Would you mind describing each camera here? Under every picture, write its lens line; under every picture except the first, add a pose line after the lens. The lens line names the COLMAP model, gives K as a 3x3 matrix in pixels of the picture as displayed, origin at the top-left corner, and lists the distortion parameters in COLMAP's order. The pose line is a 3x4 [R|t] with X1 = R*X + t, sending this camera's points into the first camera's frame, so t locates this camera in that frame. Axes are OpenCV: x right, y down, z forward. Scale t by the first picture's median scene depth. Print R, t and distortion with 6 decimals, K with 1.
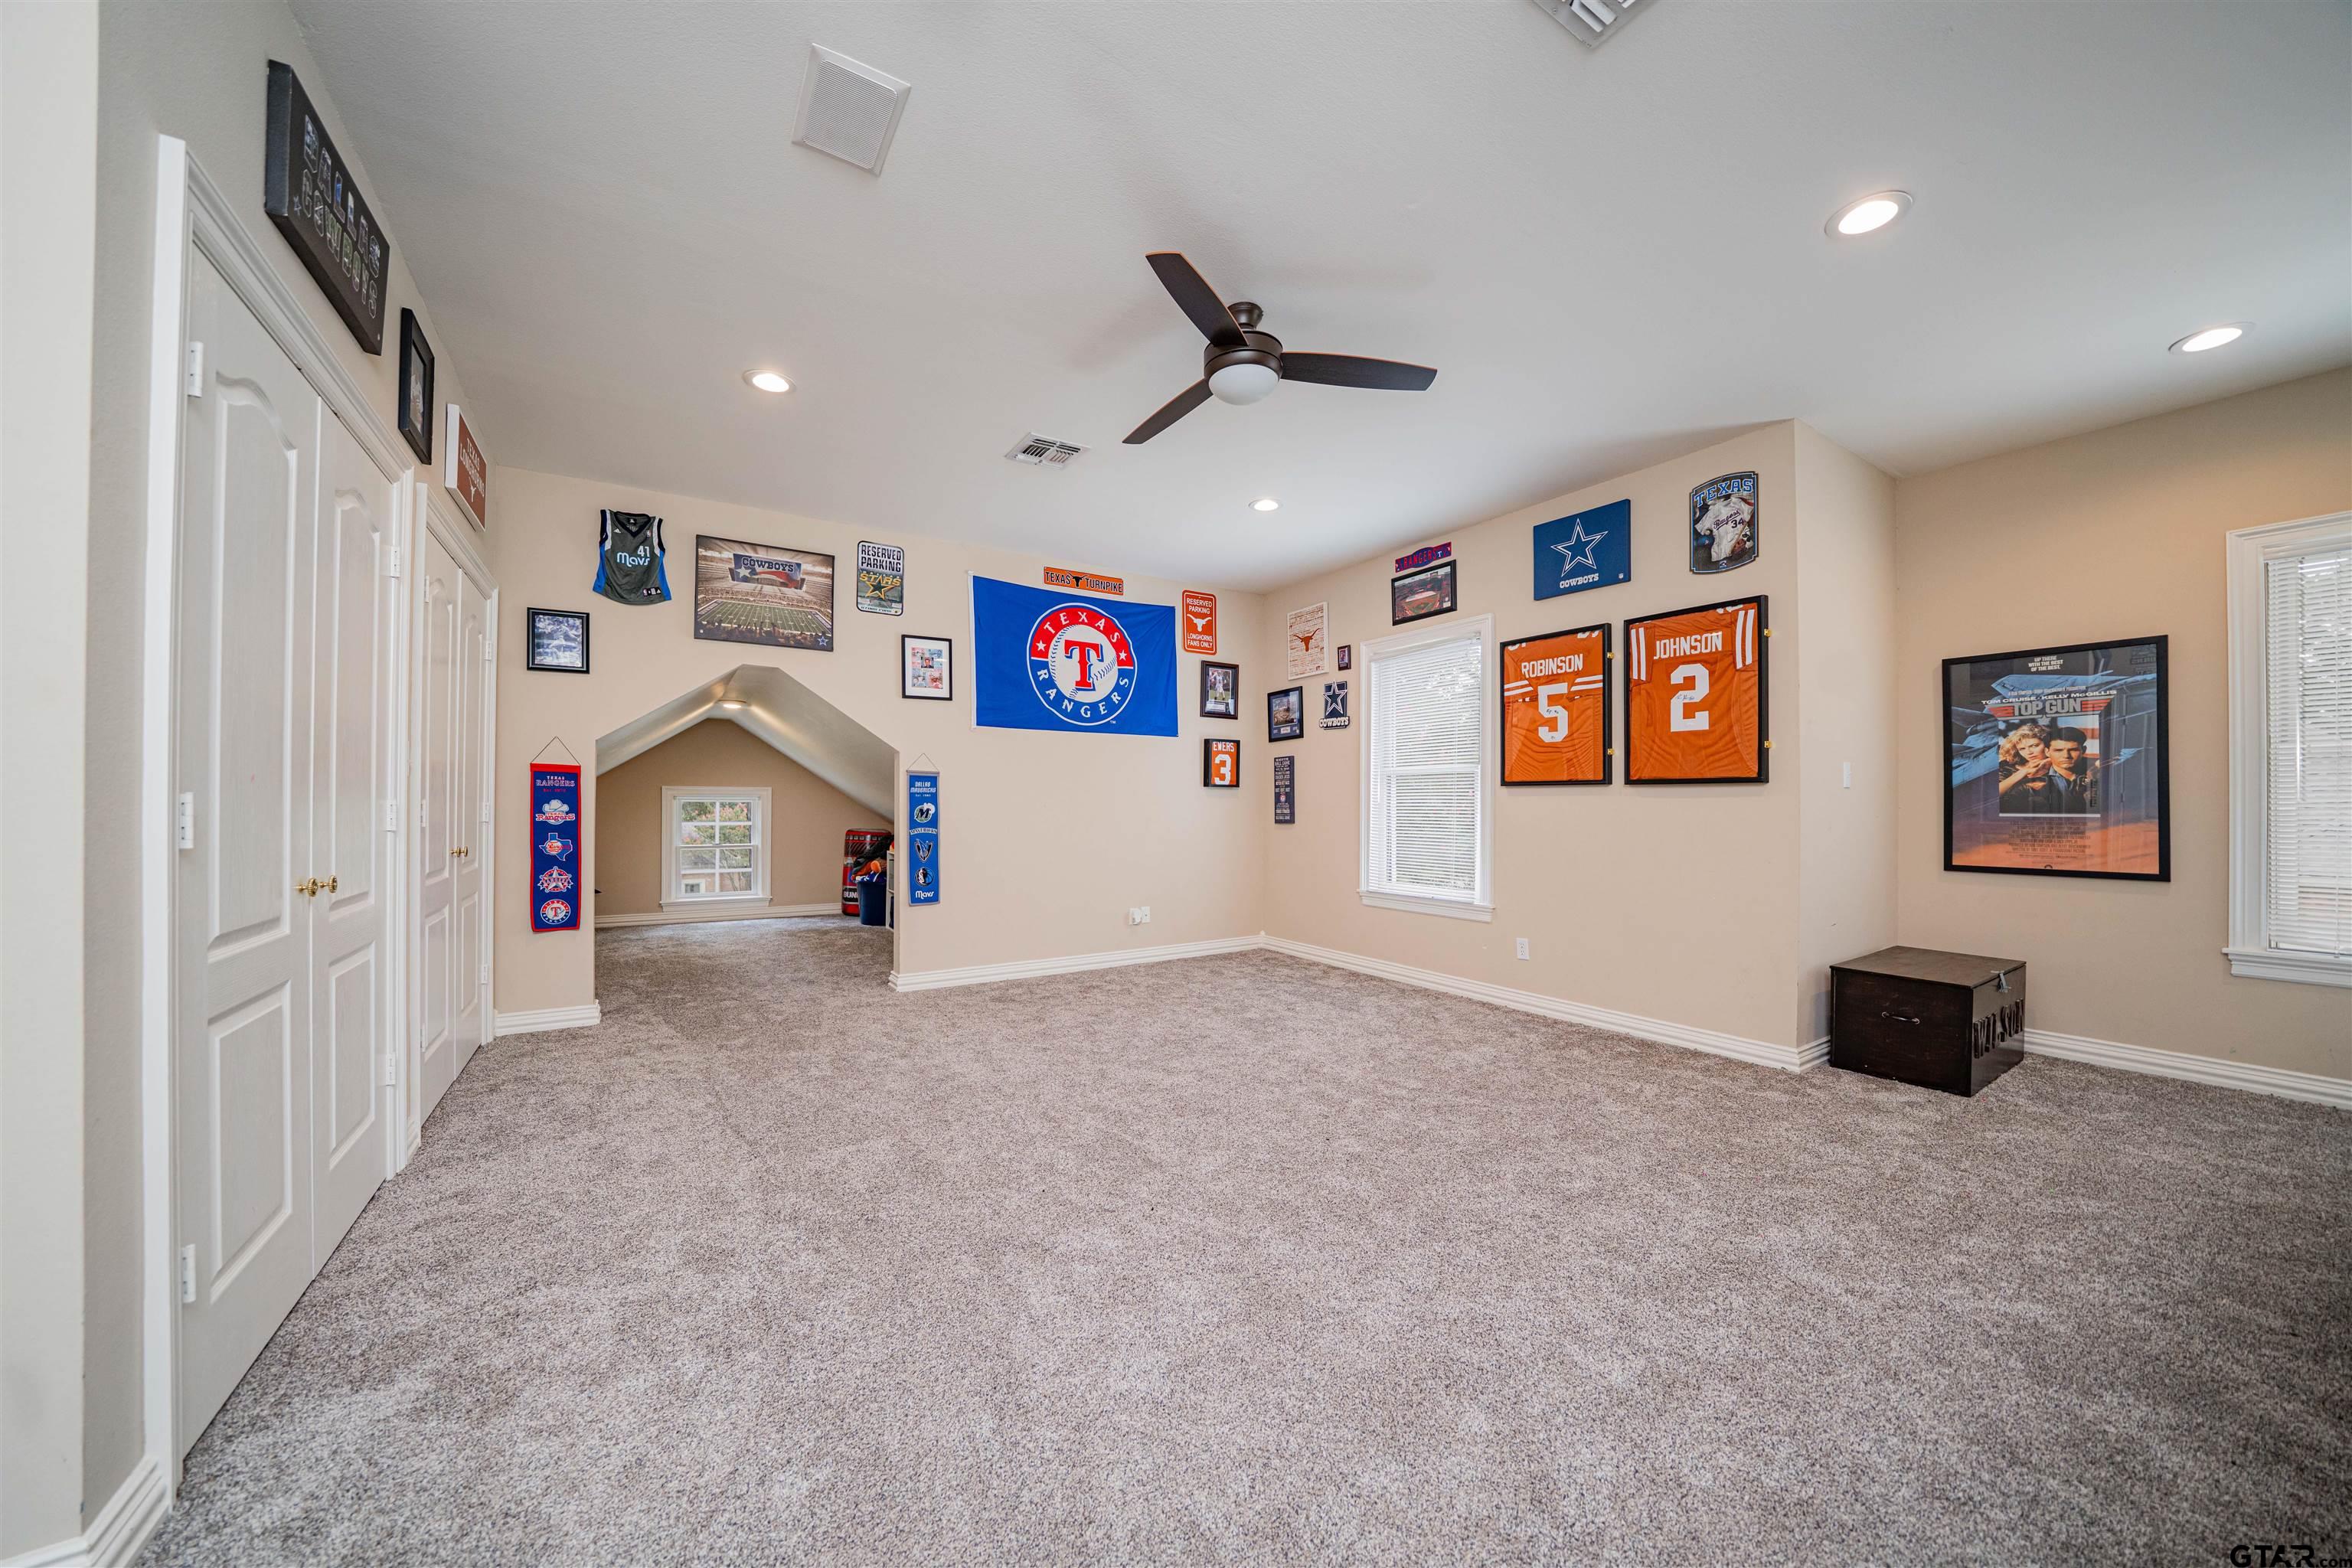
lens RADIAL K [[804.1, 0, 1160.6], [0, 804.1, 796.5], [0, 0, 1]] dist [-0.018550, 0.000179]
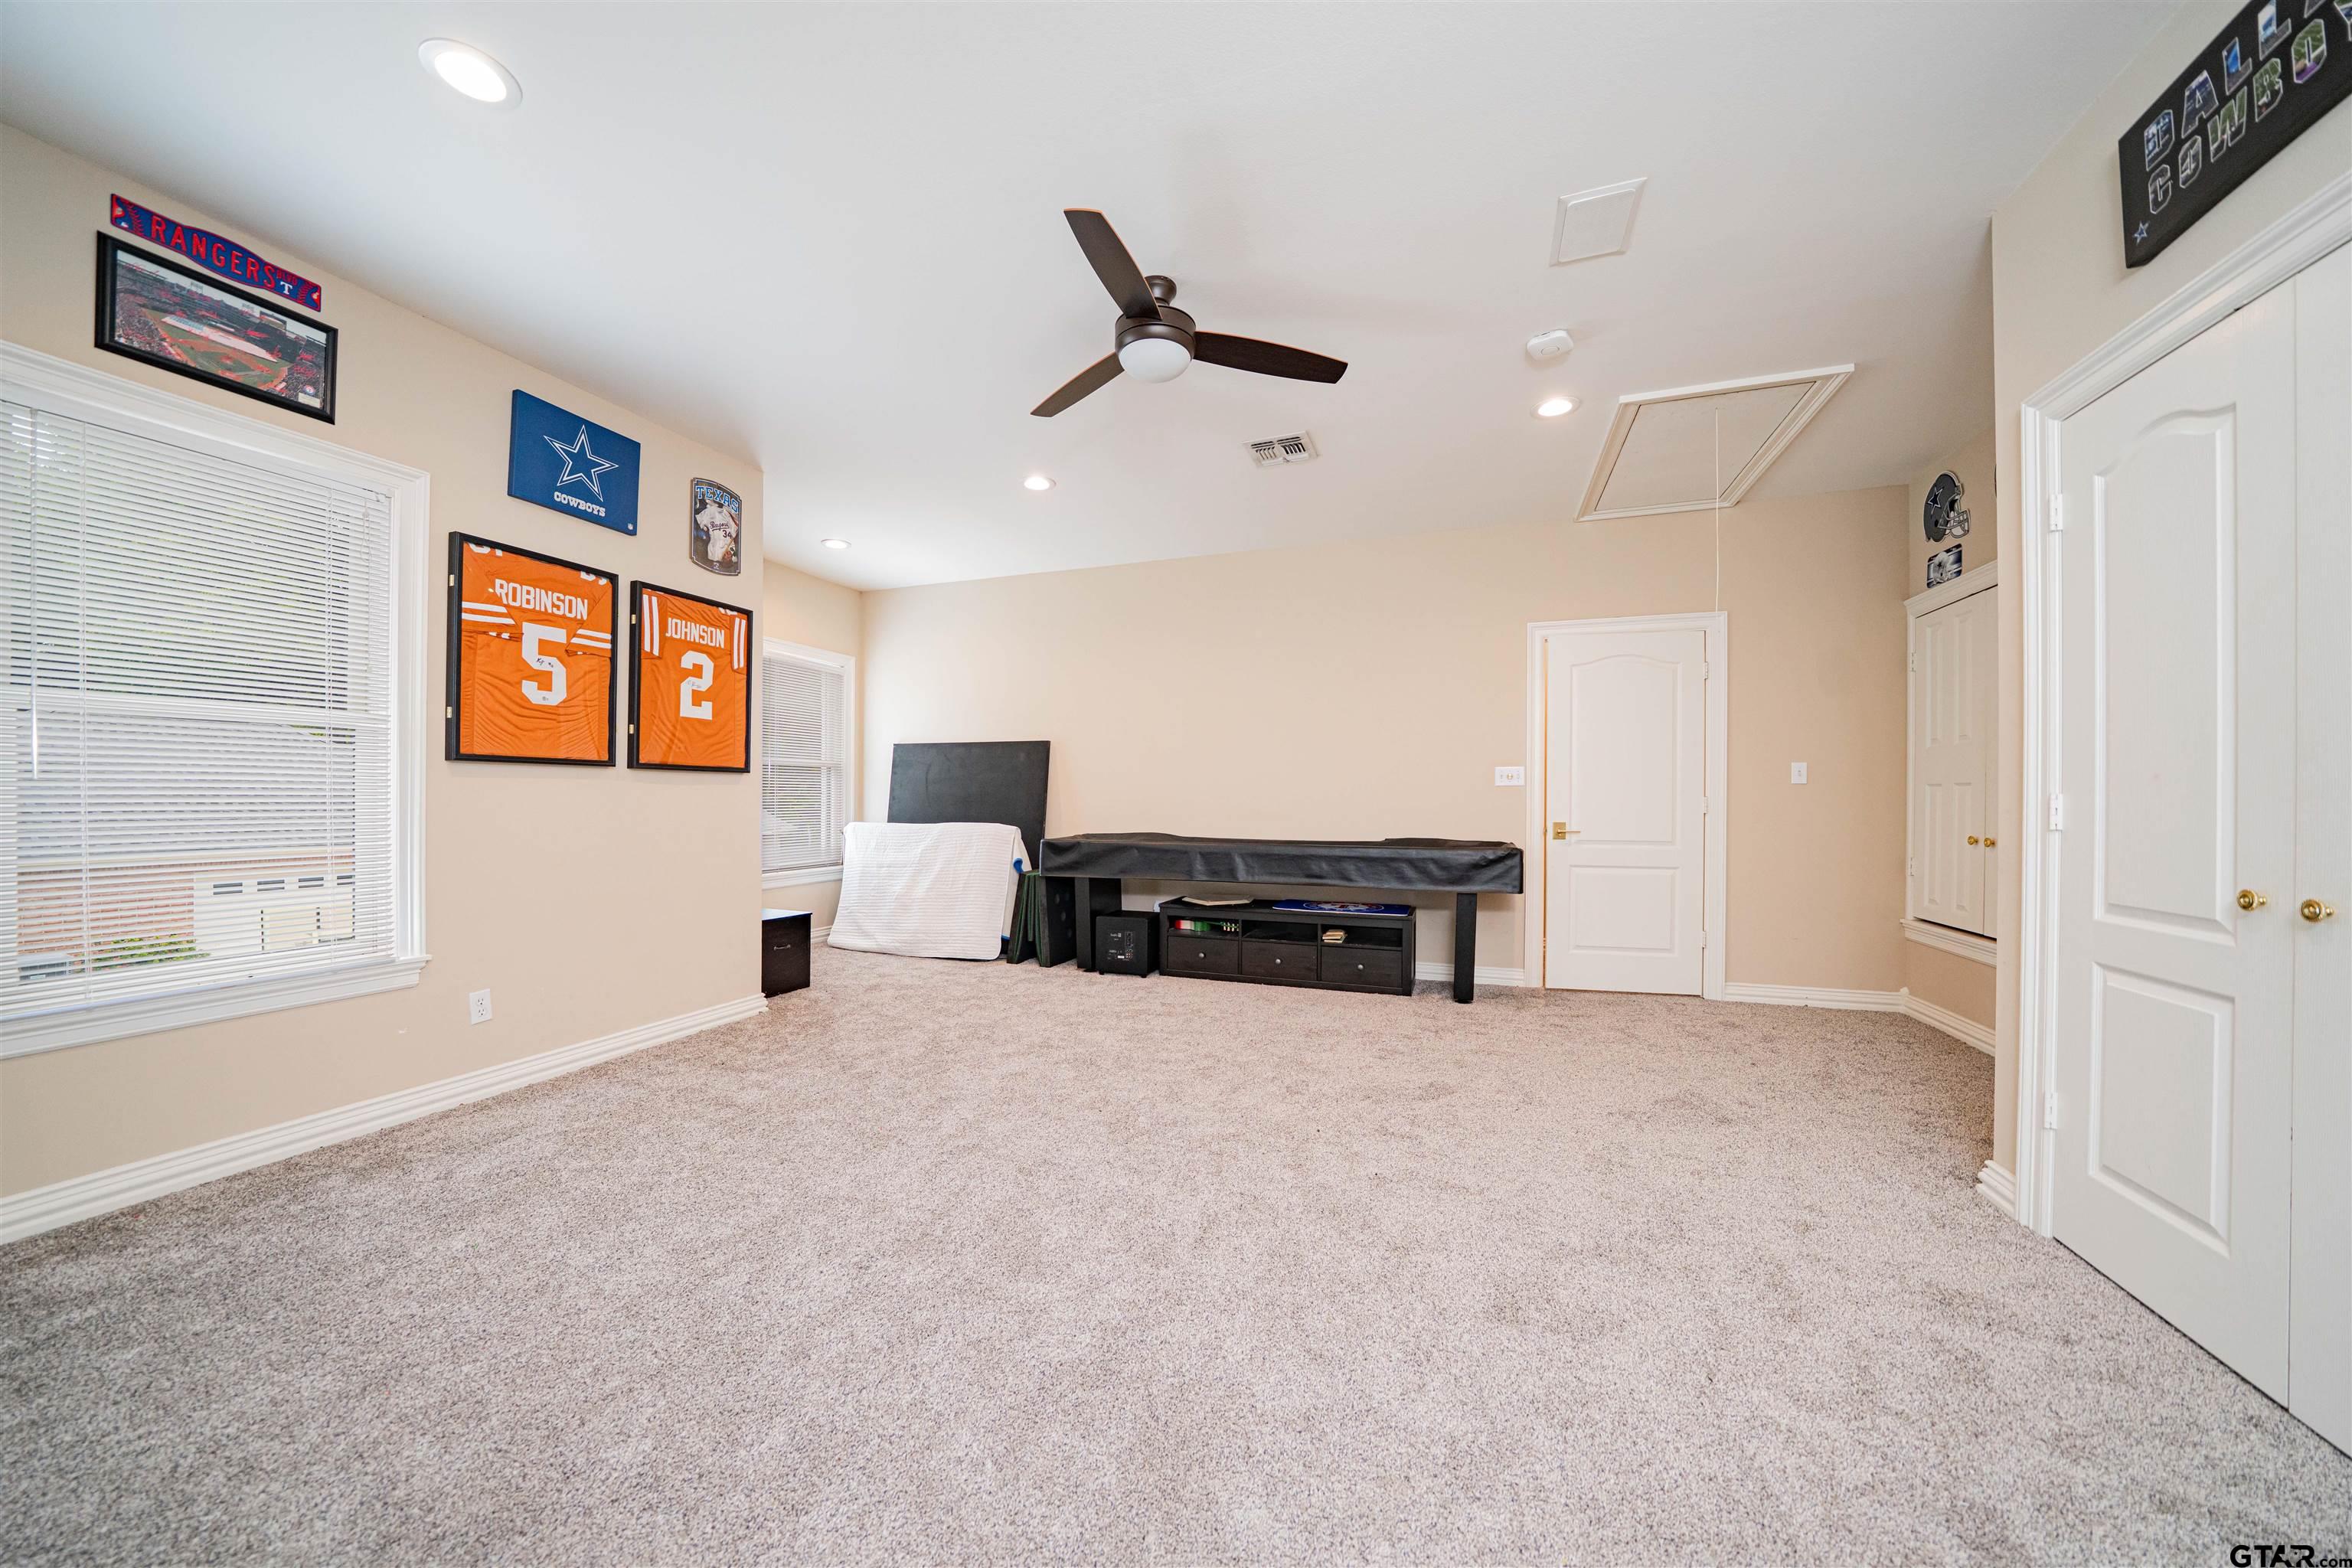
lens RADIAL K [[804.1, 0, 1161.6], [0, 804.1, 795.3], [0, 0, 1]] dist [-0.018550, 0.000179]
pose [[-0.599201, -0.002946, 0.800593, -0.447835], [-0.014533, 0.999868, -0.007198, 0.012025], [-0.800467, -0.015949, -0.599165, 1.027347]]
